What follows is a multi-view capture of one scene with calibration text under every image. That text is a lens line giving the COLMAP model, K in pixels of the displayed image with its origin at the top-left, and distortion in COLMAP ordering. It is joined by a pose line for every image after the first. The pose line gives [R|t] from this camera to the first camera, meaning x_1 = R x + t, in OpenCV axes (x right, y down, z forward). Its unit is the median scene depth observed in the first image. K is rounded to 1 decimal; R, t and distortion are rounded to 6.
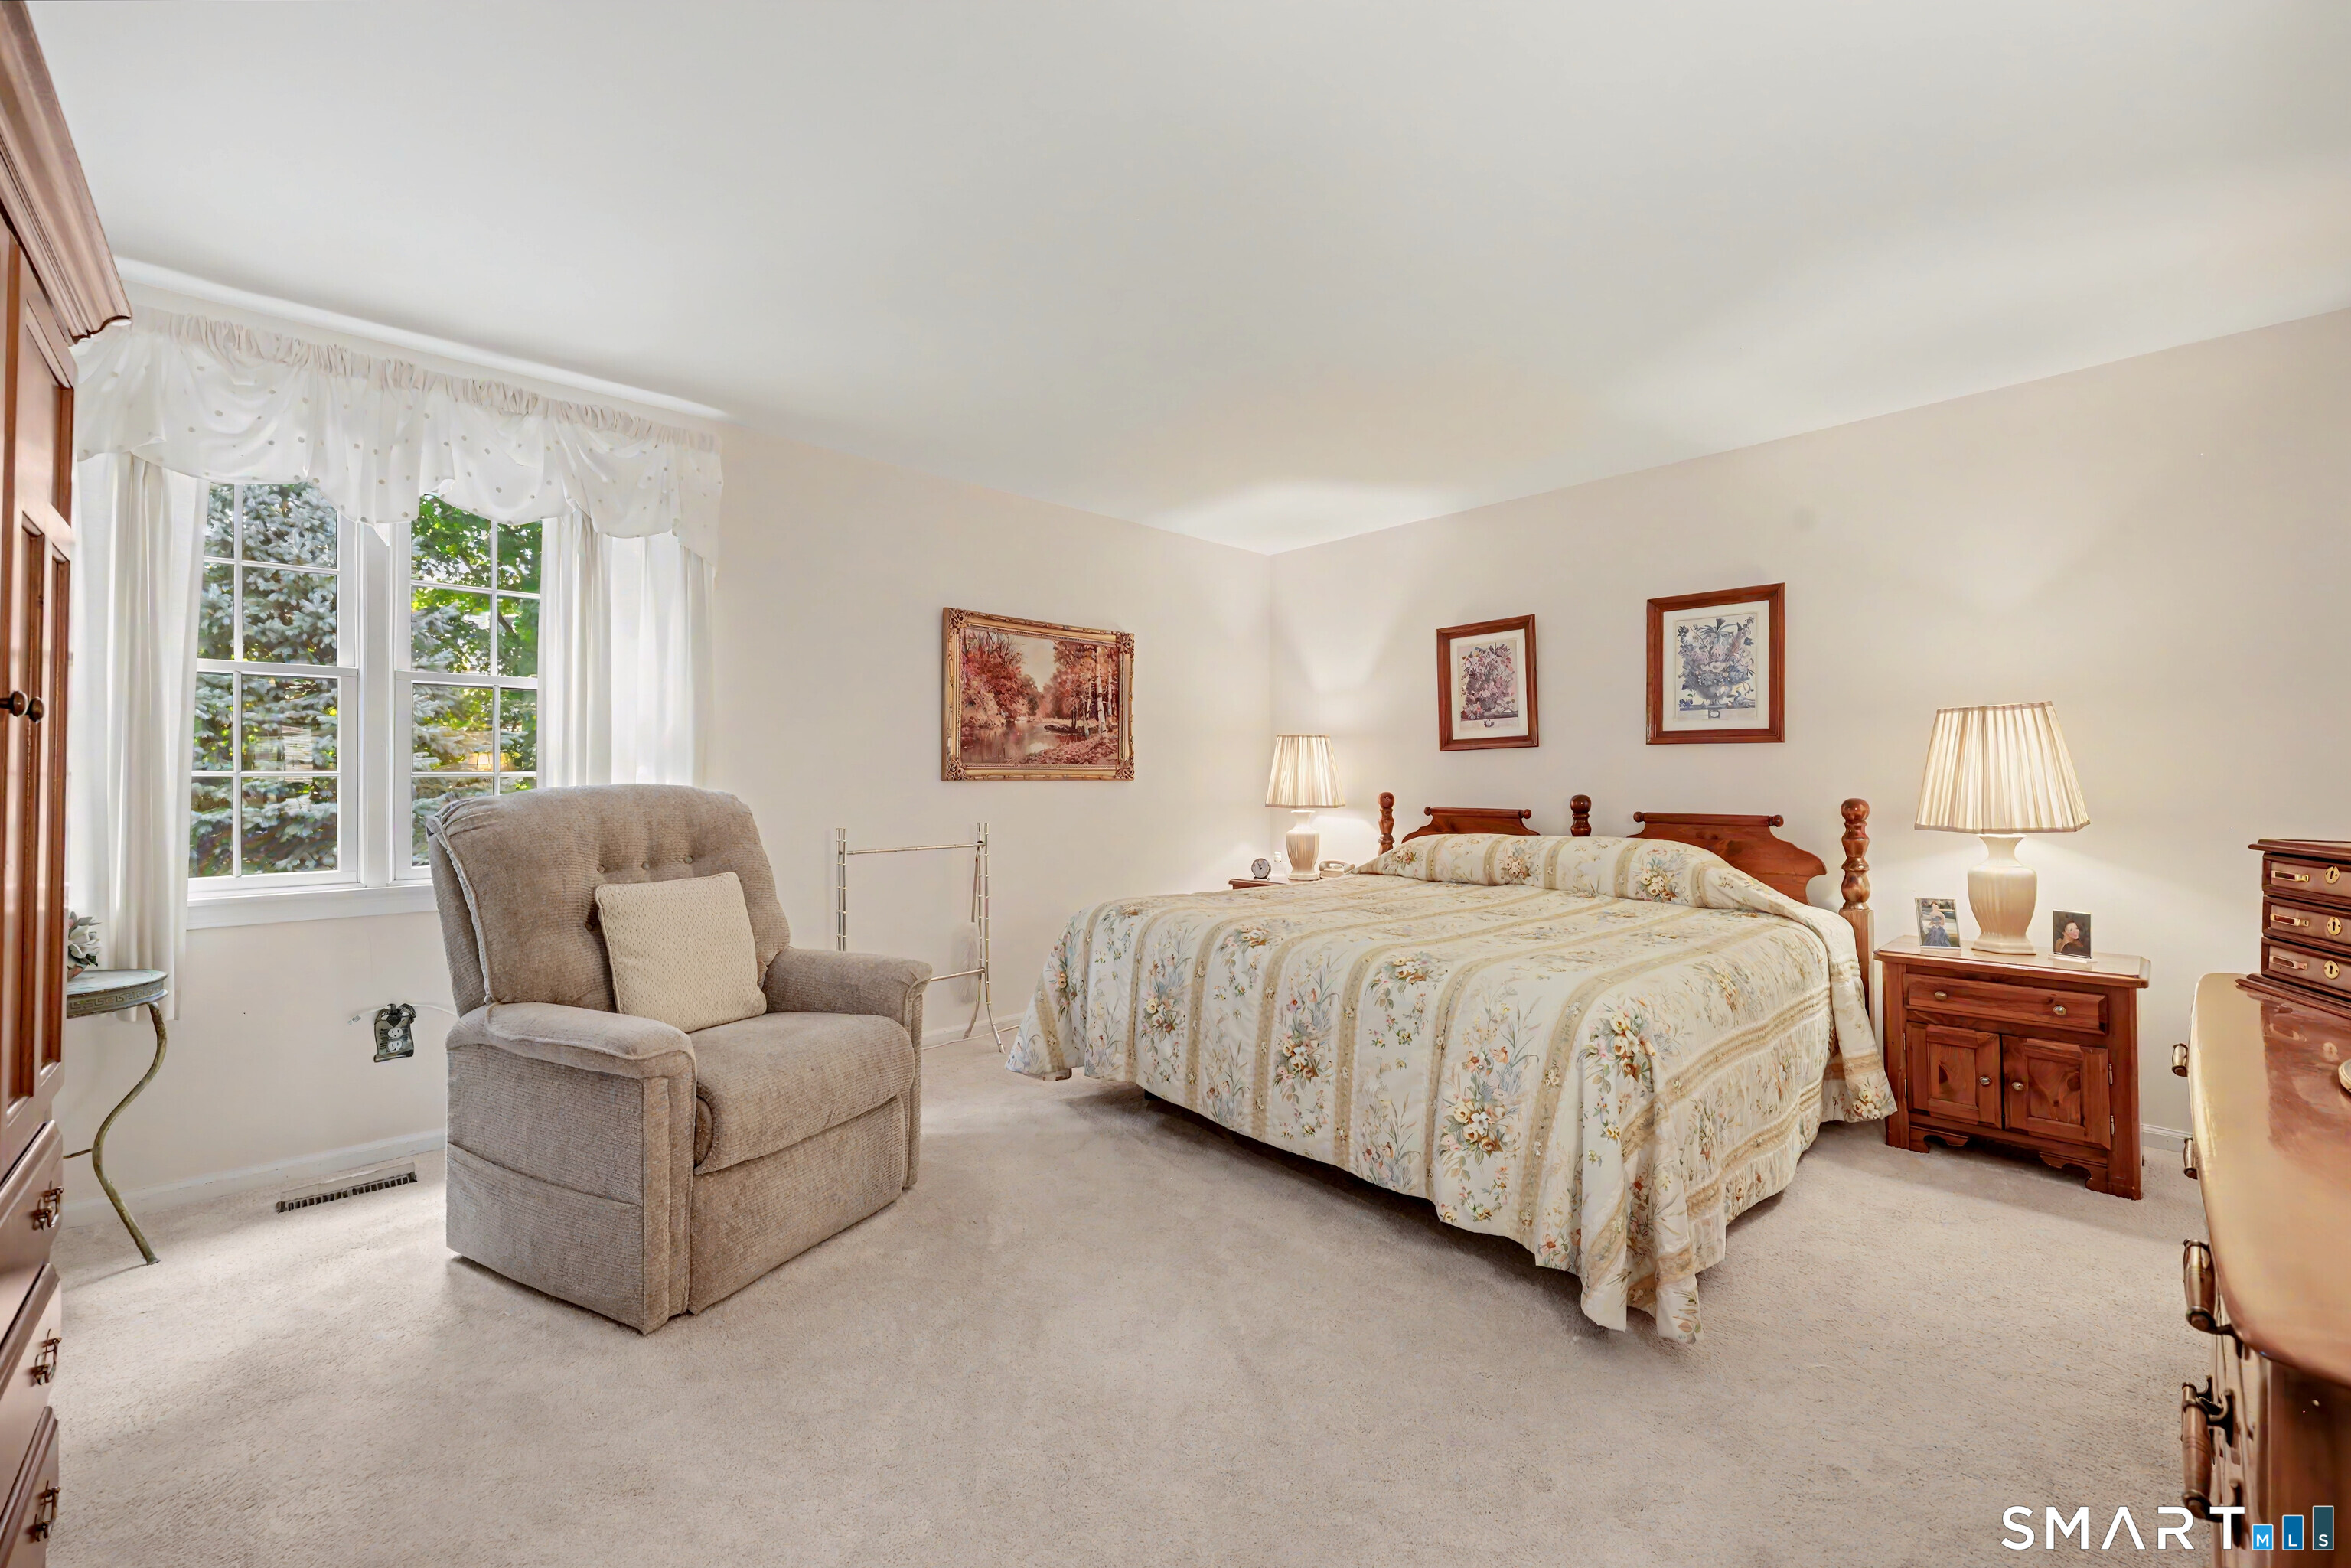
lens RADIAL K [[952.7, 0, 1174.2], [0, 952.7, 778.0], [0, 0, 1]] dist [0.002068, 0.000096]
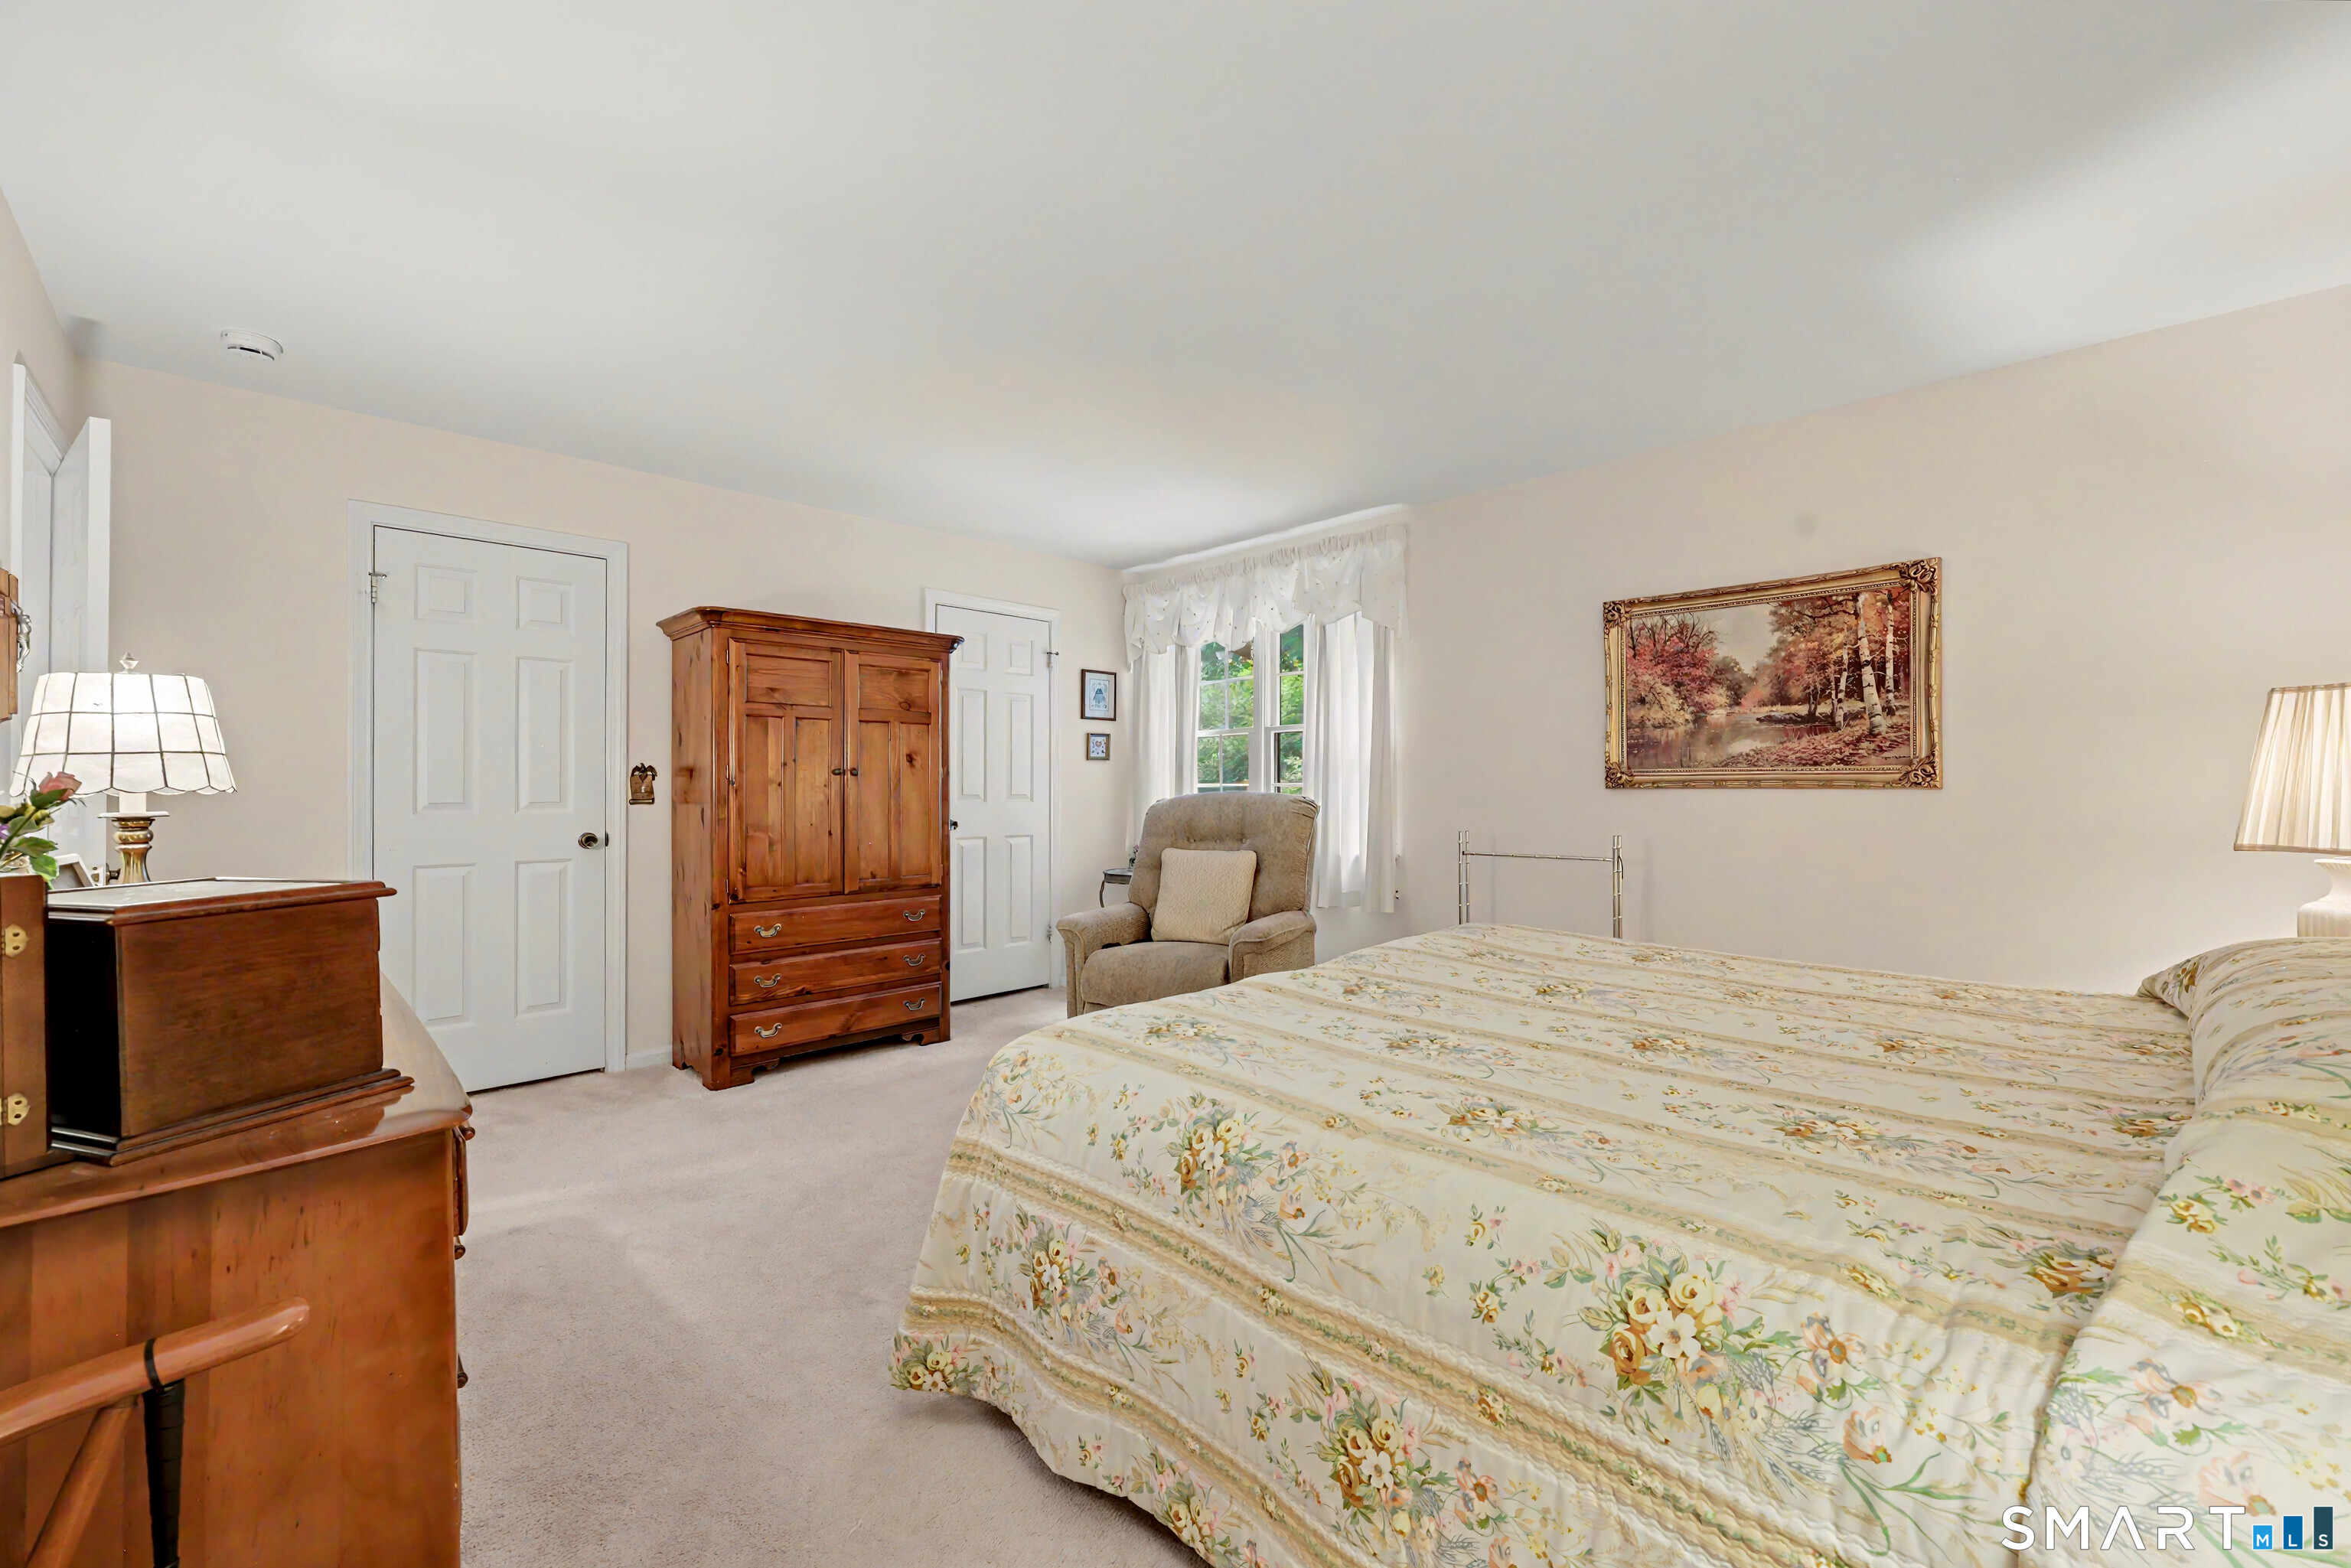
lens RADIAL K [[952.7, 0, 1169.8], [0, 952.7, 784.6], [0, 0, 1]] dist [0.002068, 0.000096]
pose [[0.024972, -0.007017, -0.999664, 0.617906], [0.002310, 0.999973, -0.006961, 0.003486], [0.999685, -0.002136, 0.024988, 0.504854]]
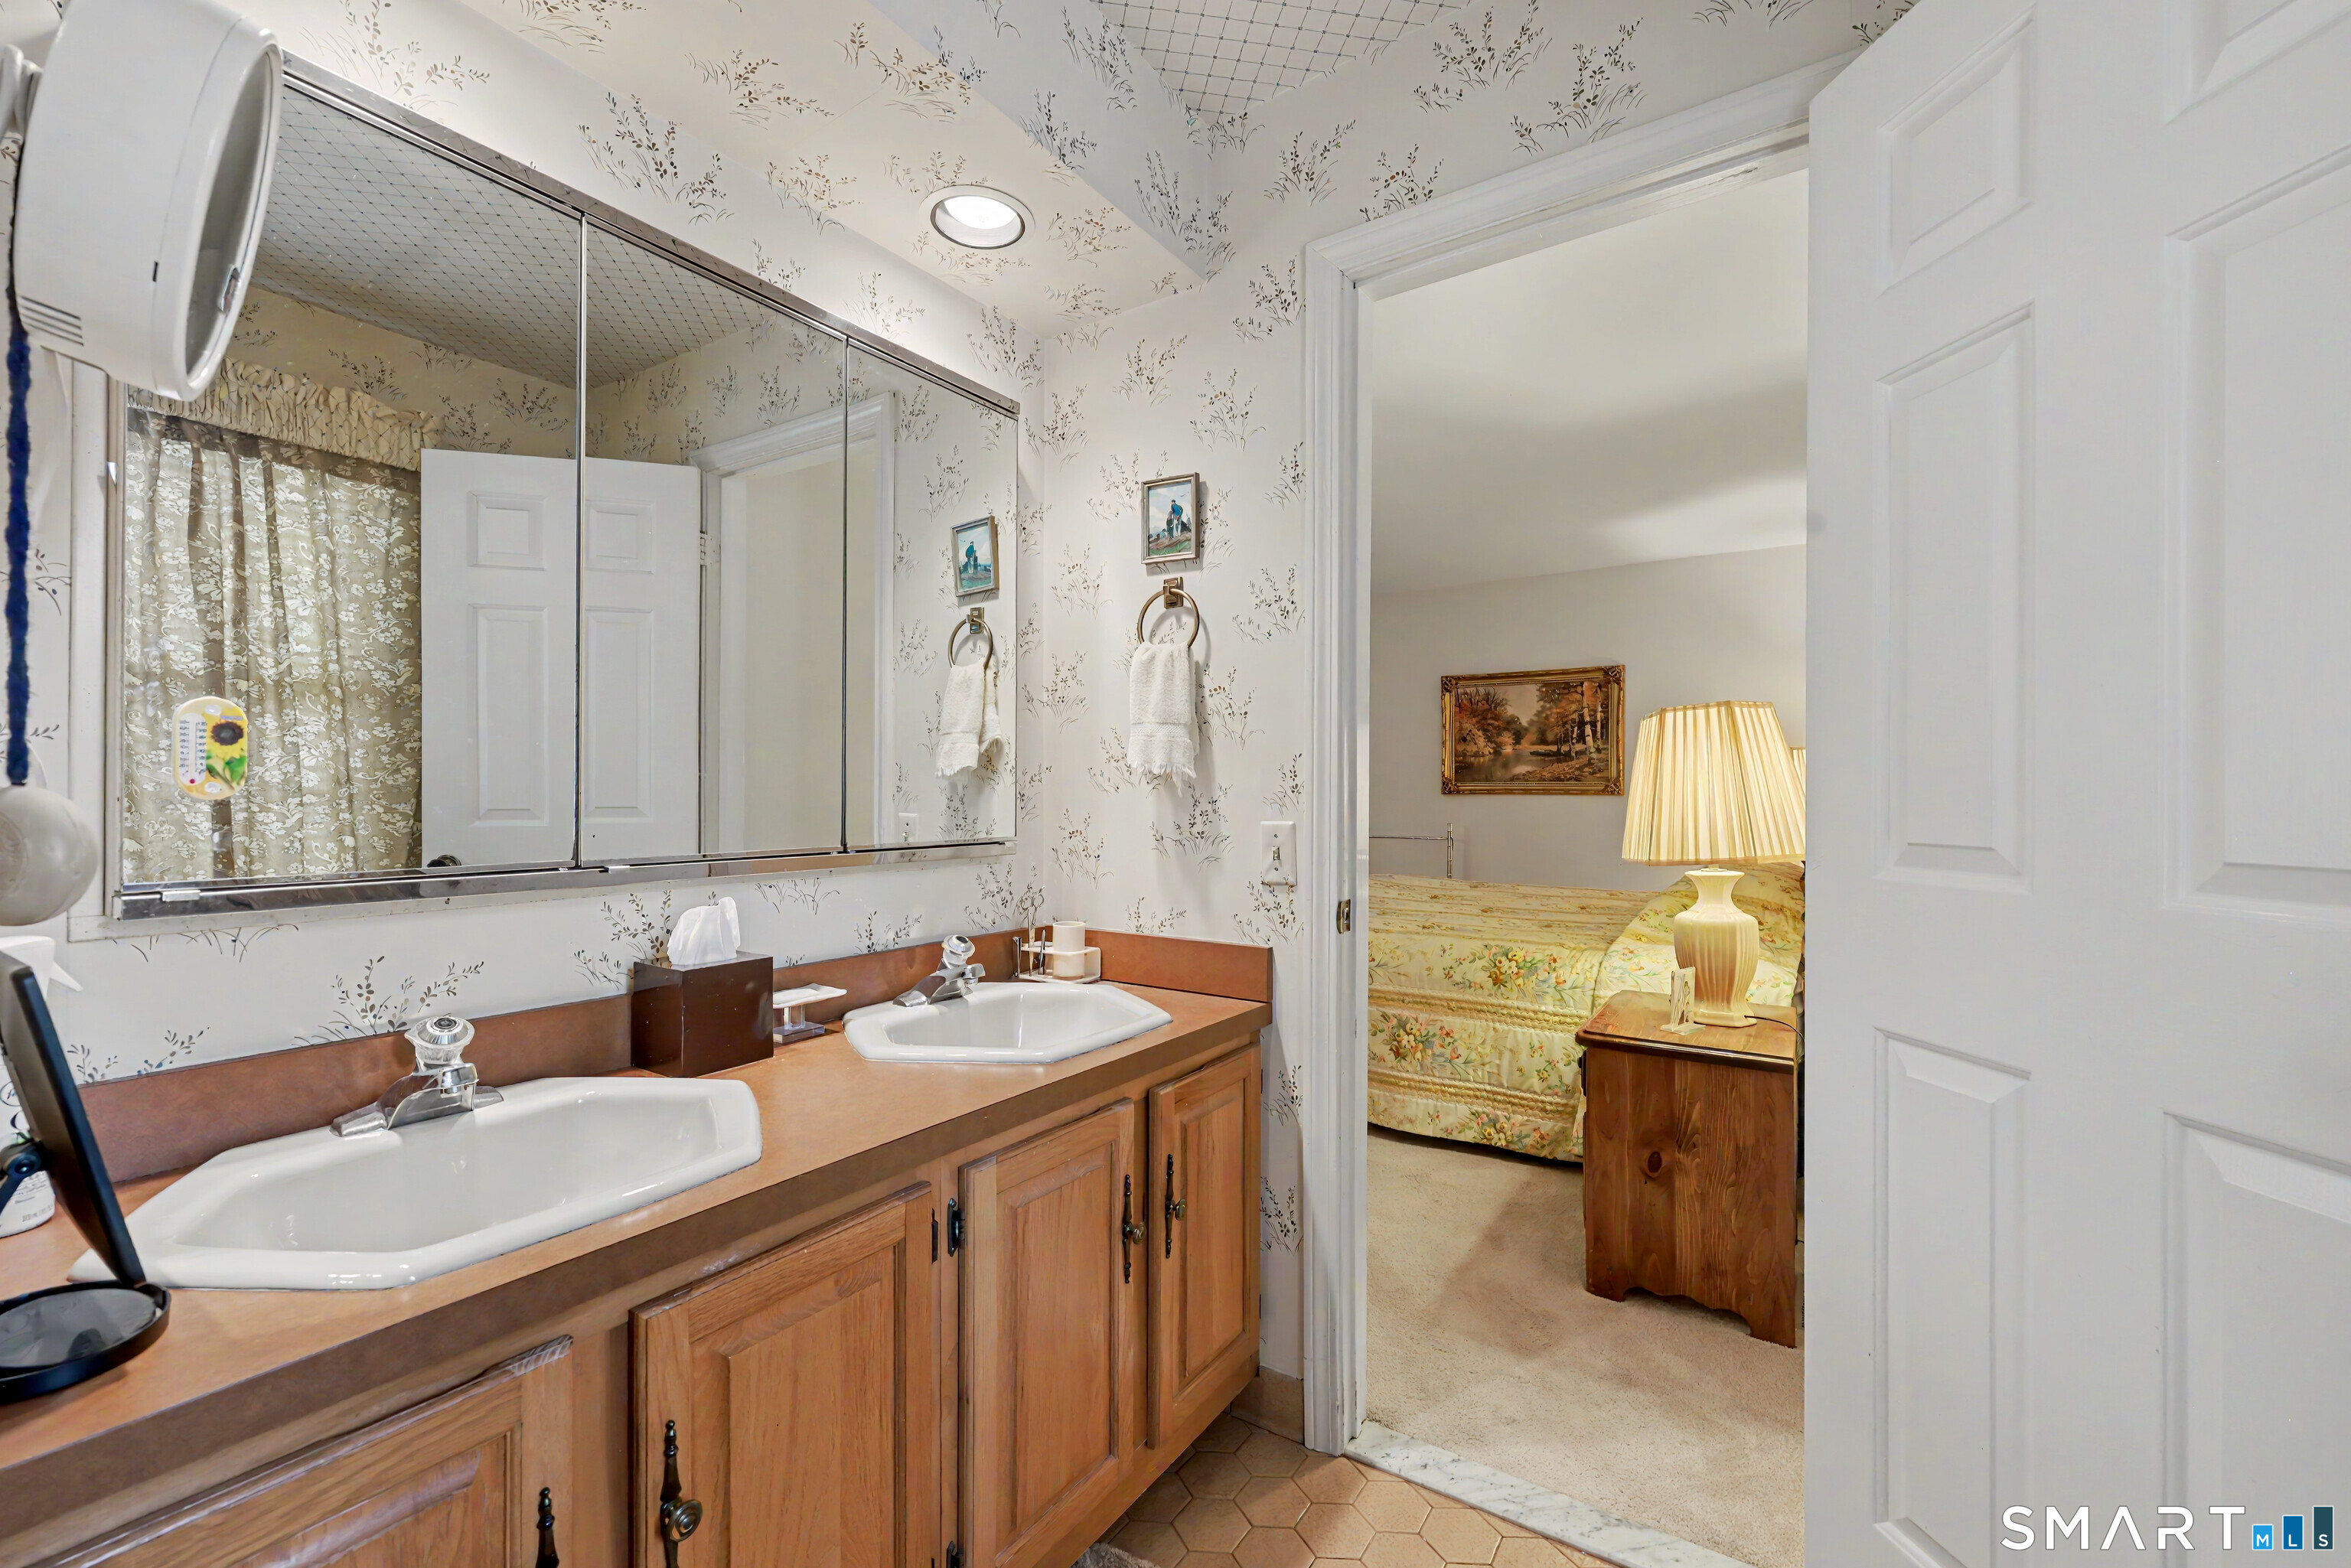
lens RADIAL K [[952.7, 0, 1168.2], [0, 952.7, 784.9], [0, 0, 1]] dist [0.002068, 0.000096]
pose [[0.217586, -0.006809, -0.976017, 1.004924], [-0.000856, 0.999974, -0.007167, -0.000937], [0.976041, 0.002395, 0.217575, 0.245819]]
